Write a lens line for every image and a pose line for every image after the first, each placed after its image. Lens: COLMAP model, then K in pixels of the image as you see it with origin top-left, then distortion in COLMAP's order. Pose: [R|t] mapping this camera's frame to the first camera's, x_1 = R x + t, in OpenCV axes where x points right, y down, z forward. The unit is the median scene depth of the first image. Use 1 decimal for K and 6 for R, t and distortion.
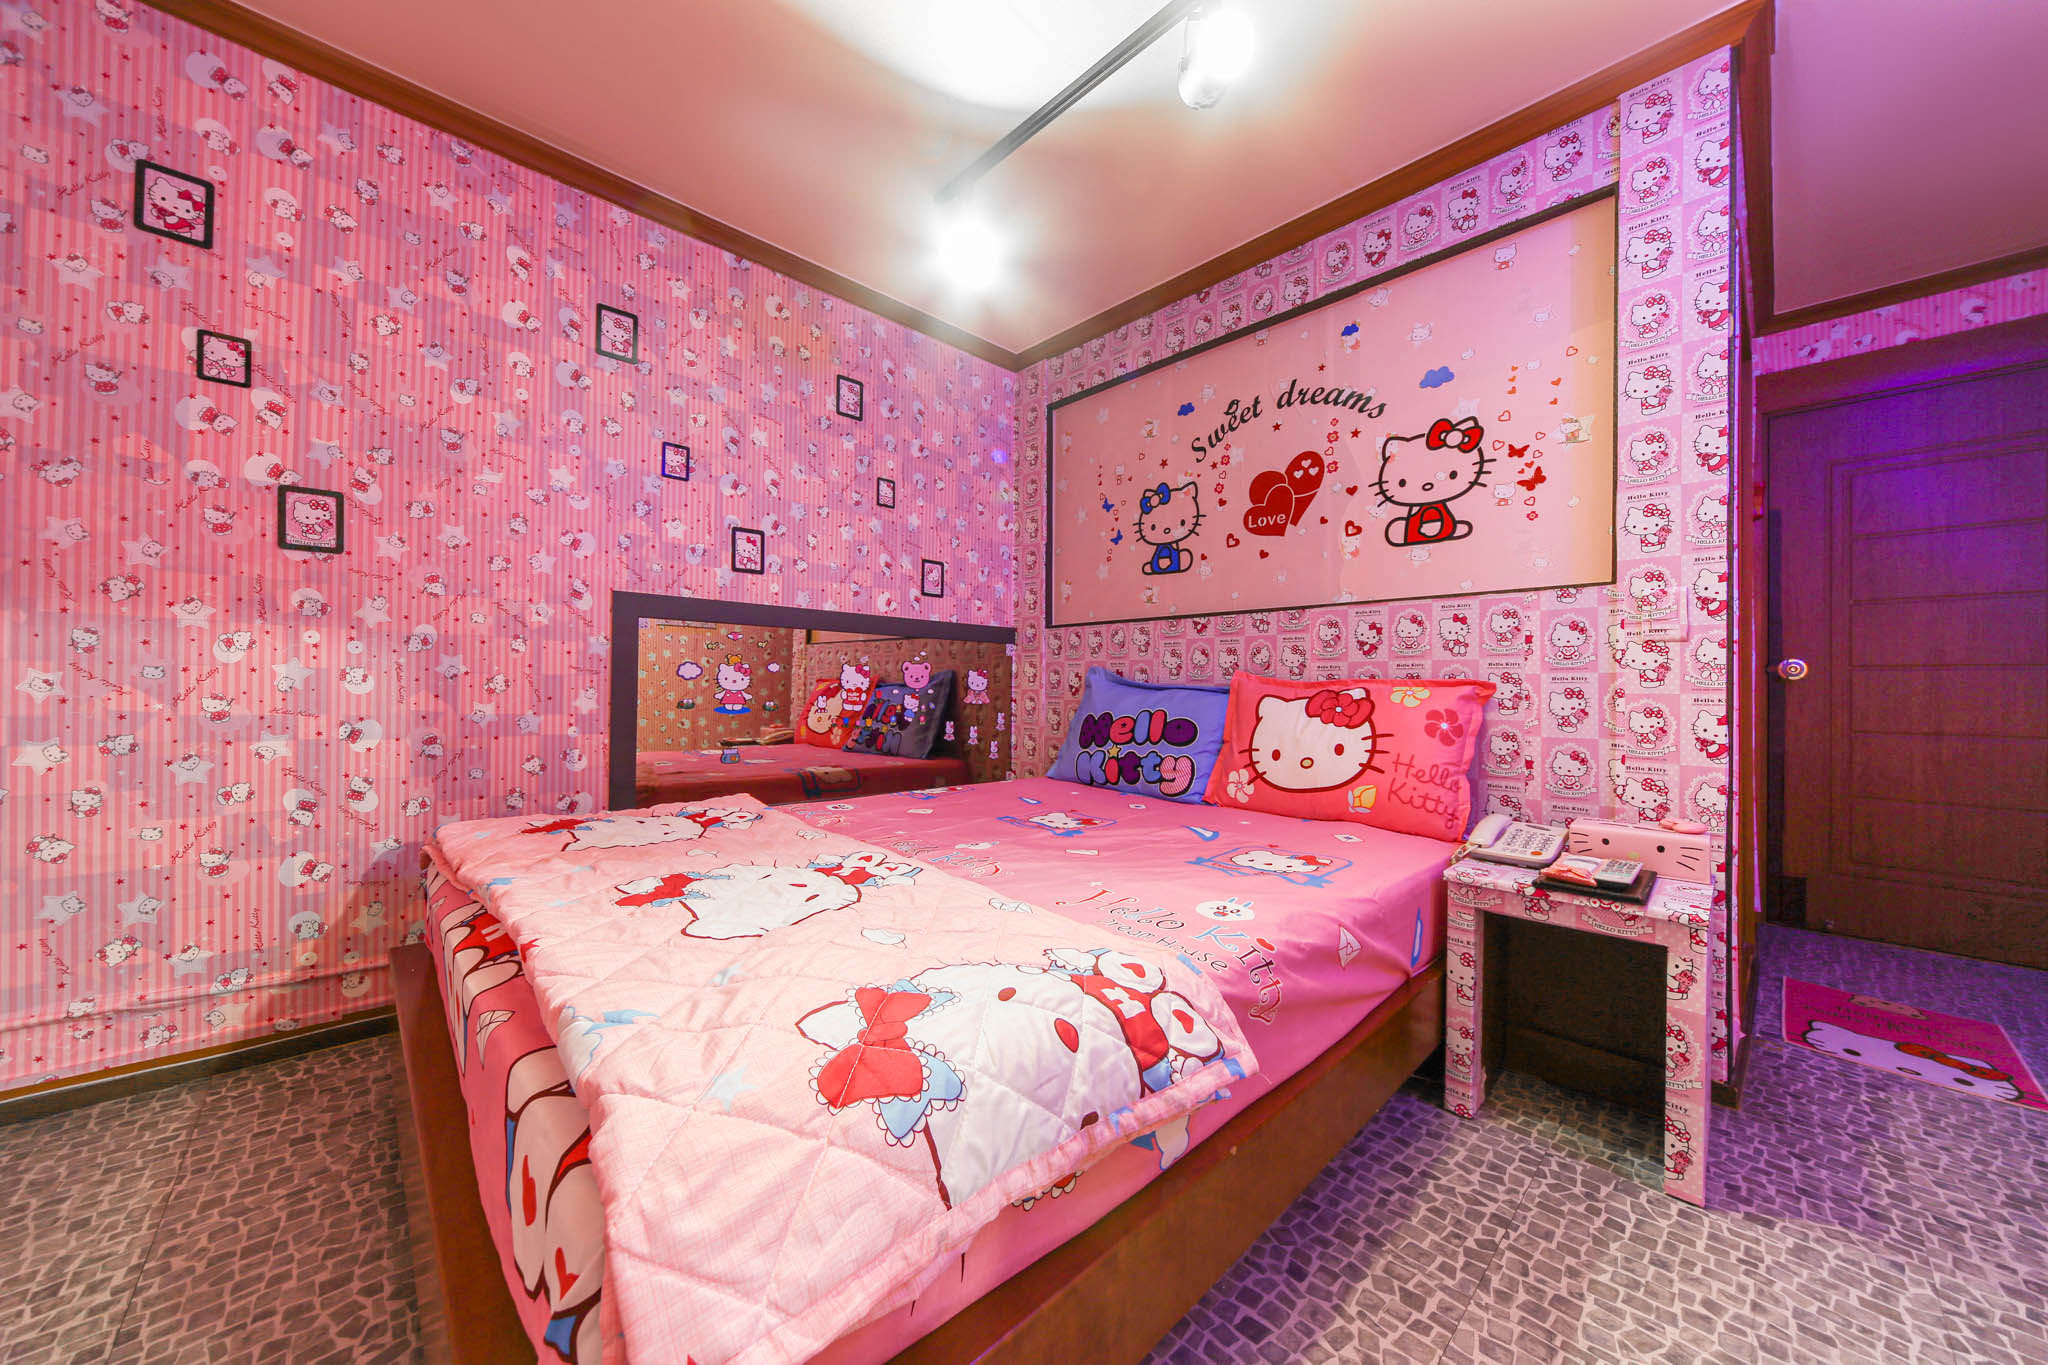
lens RADIAL K [[710.3, 0, 1033.6], [0, 710.3, 684.3], [0, 0, 1]] dist [-0.008185, 0.002764]
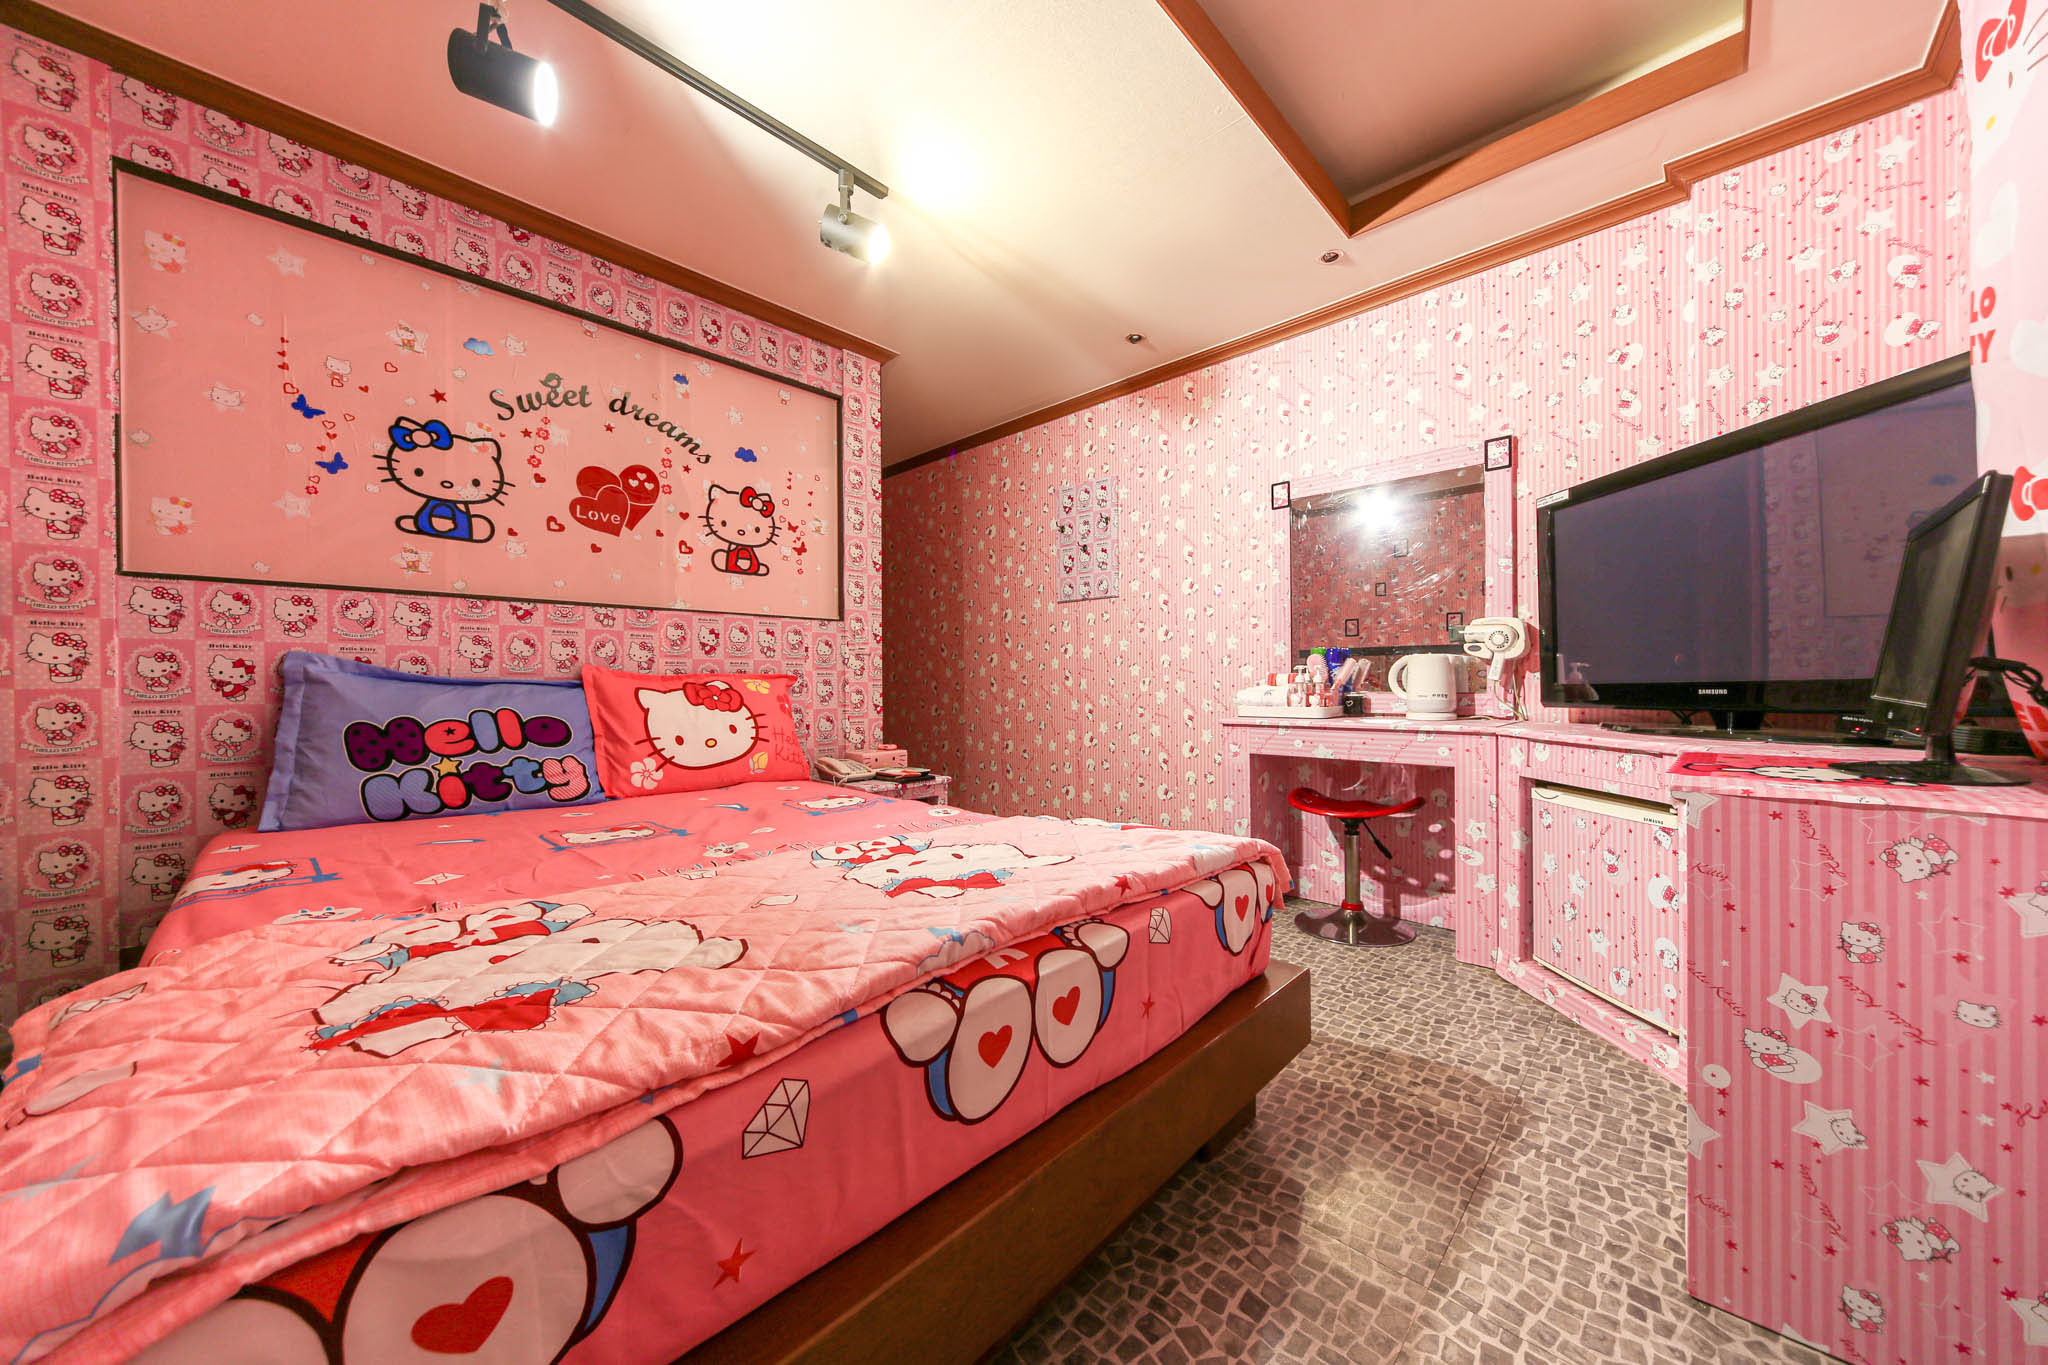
lens RADIAL K [[710.3, 0, 1033.6], [0, 710.3, 684.3], [0, 0, 1]] dist [-0.008185, 0.002764]
pose [[-0.050837, -0.015414, 0.998588, -0.766344], [-0.002995, 0.999879, 0.015281, -0.008403], [-0.998702, -0.002214, -0.050877, 0.462211]]
